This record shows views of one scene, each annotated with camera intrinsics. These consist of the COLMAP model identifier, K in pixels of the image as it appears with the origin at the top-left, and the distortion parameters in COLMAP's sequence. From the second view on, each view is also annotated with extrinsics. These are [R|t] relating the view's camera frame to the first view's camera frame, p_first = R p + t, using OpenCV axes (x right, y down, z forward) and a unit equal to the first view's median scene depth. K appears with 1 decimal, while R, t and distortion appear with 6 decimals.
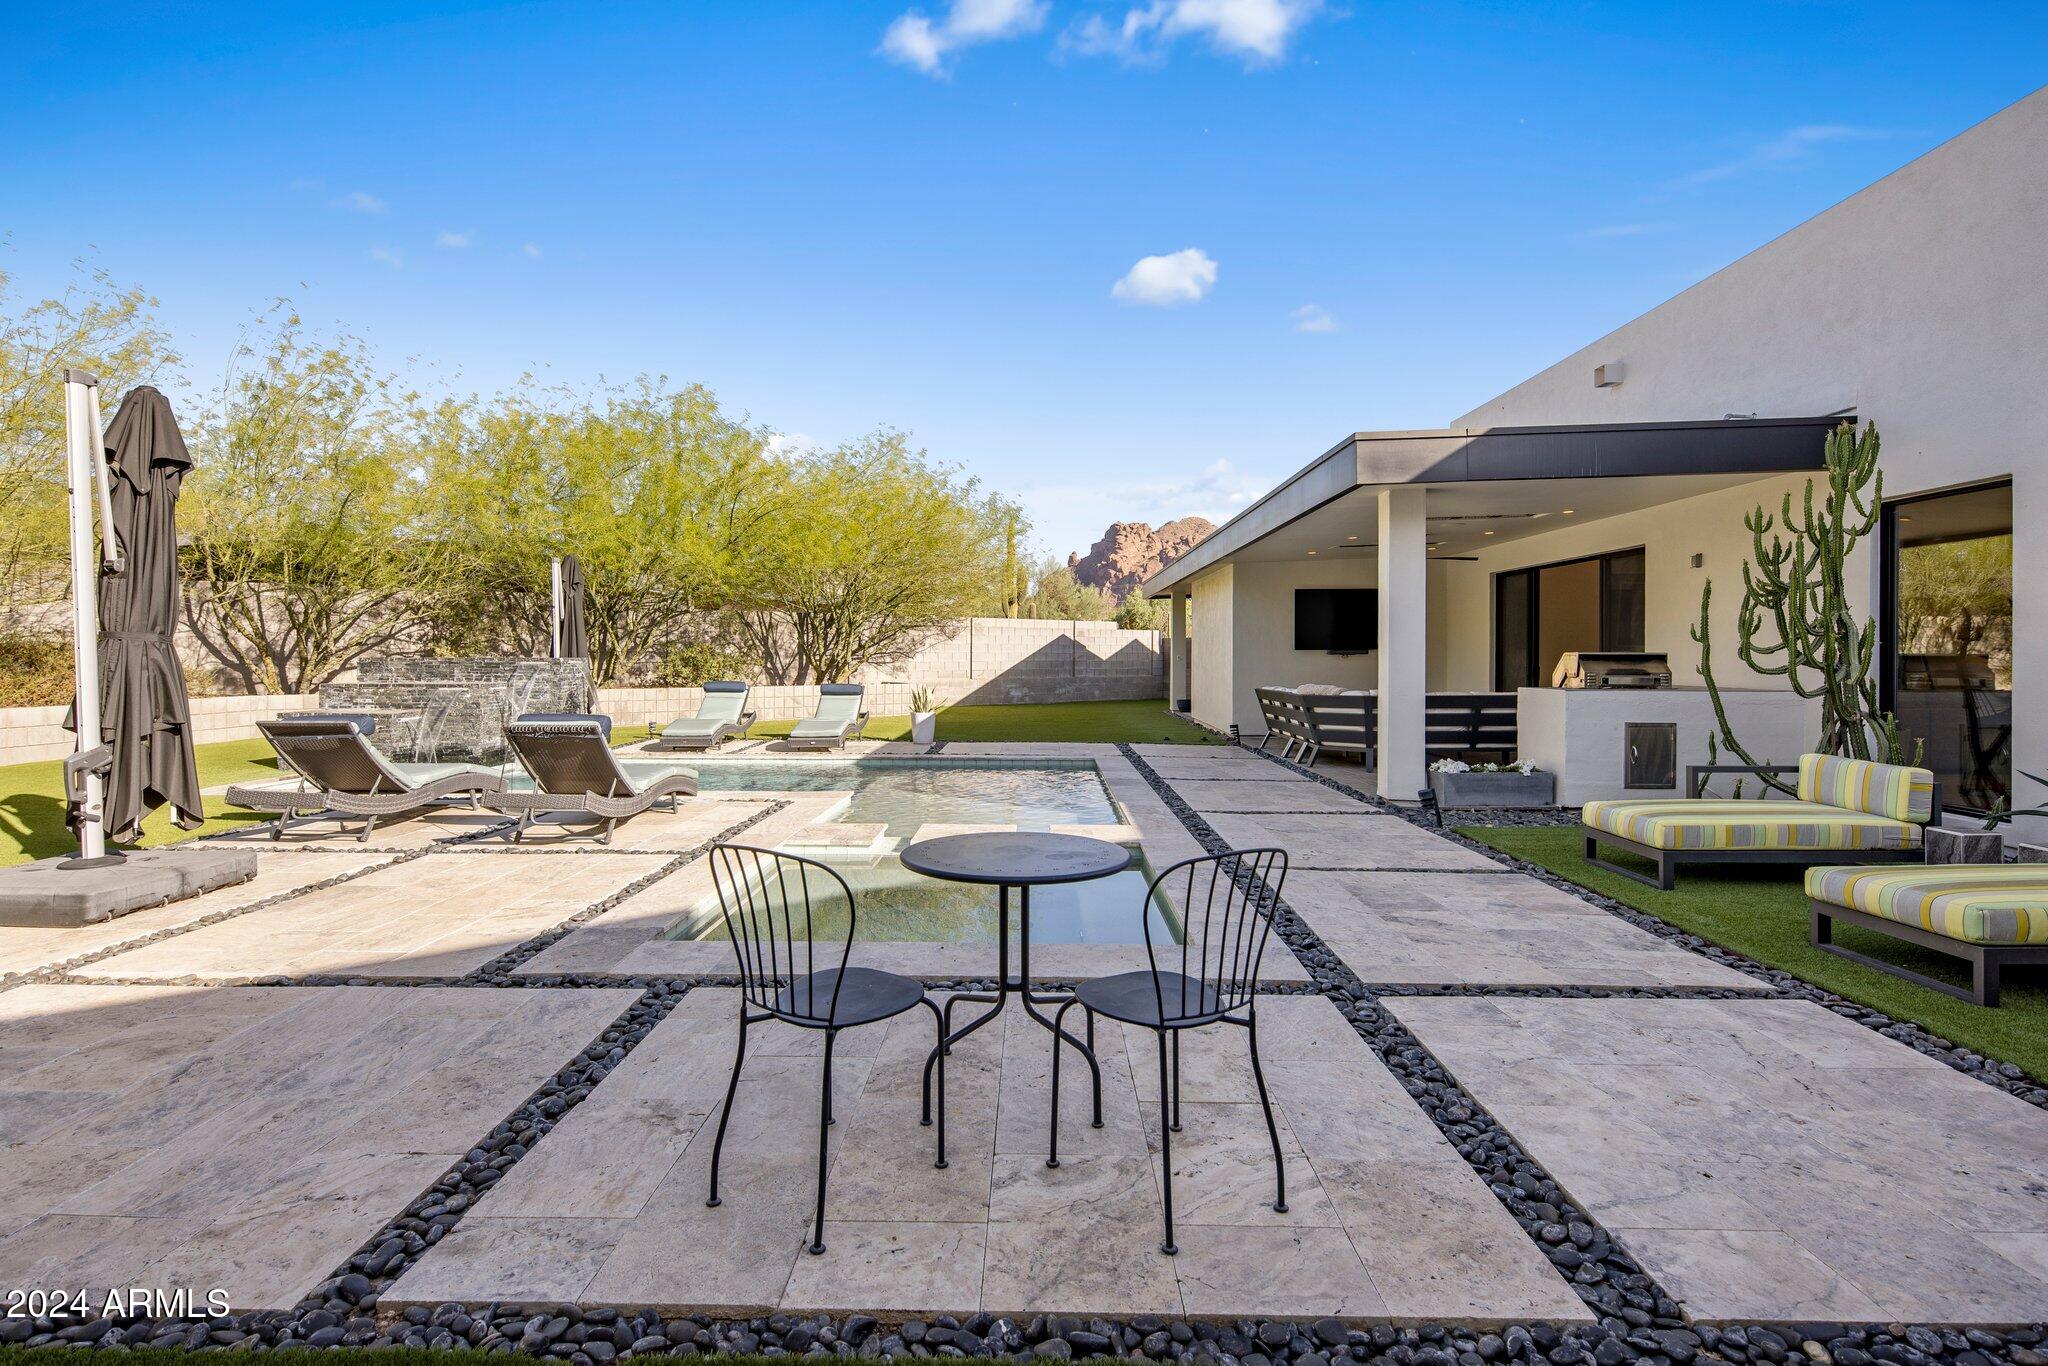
lens RADIAL K [[982.8, 0, 1030.2], [0, 982.8, 660.6], [0, 0, 1]] dist [-0.001359, -0.000769]
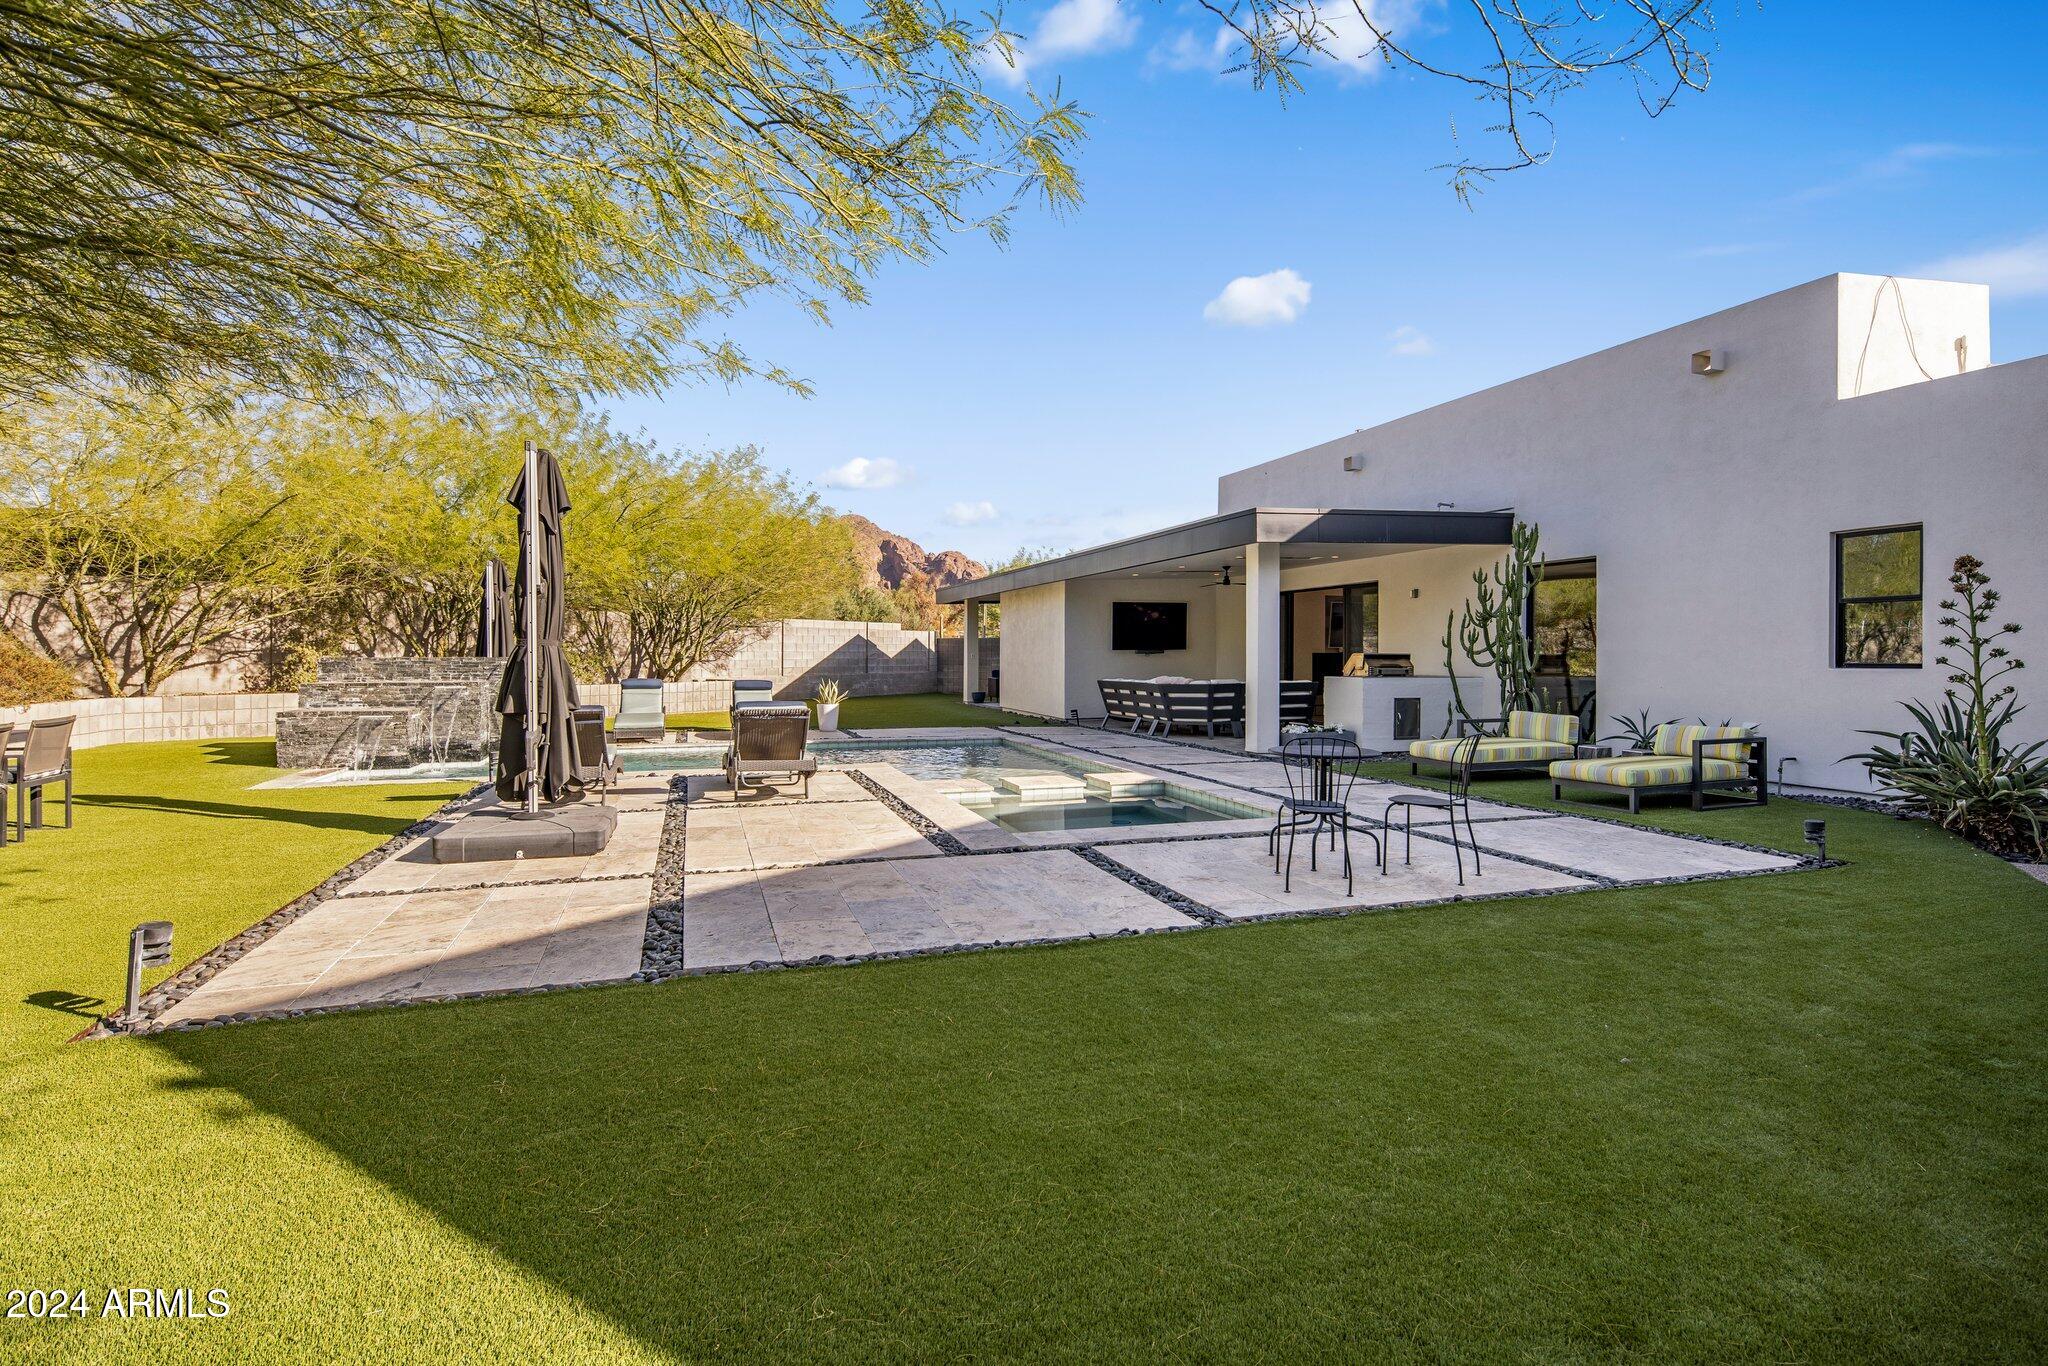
lens RADIAL K [[978.0, 0, 1030.9], [0, 978.0, 659.1], [0, 0, 1]] dist [0.003476, 0.000167]
pose [[0.940328, -0.002190, 0.340262, -0.356938], [0.001657, 0.999997, 0.001858, -0.002312], [-0.340265, -0.001183, 0.940329, -0.208055]]
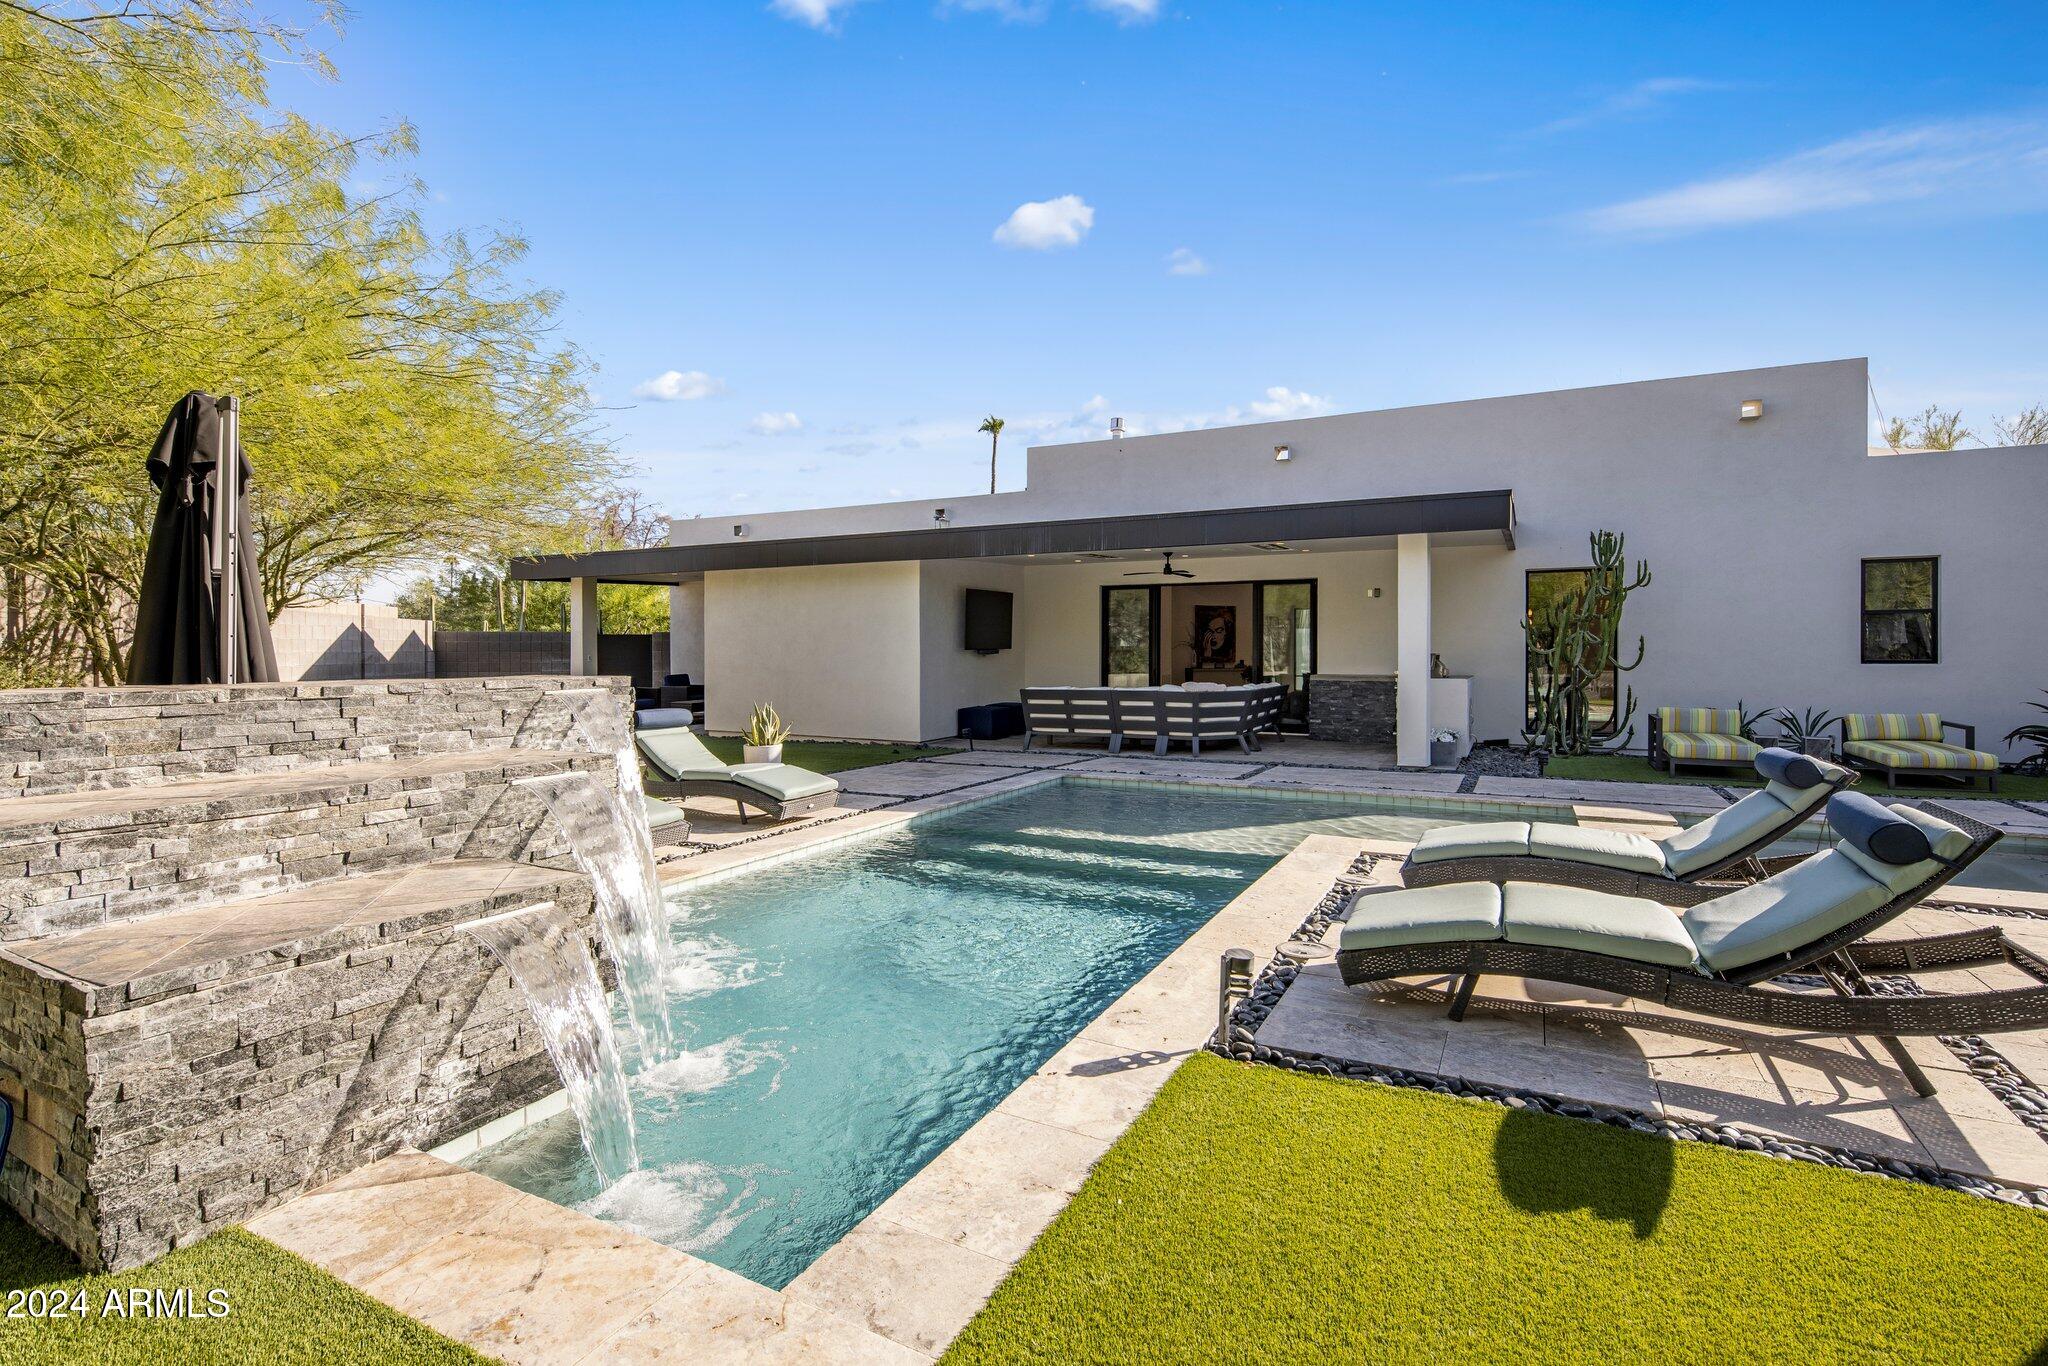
lens RADIAL K [[982.8, 0, 1030.2], [0, 982.8, 660.6], [0, 0, 1]] dist [-0.001359, -0.000769]
pose [[0.440472, -0.013219, 0.897669, -0.811642], [0.006268, 0.999912, 0.011650, -0.013666], [-0.897744, 0.000495, 0.440516, 0.702000]]
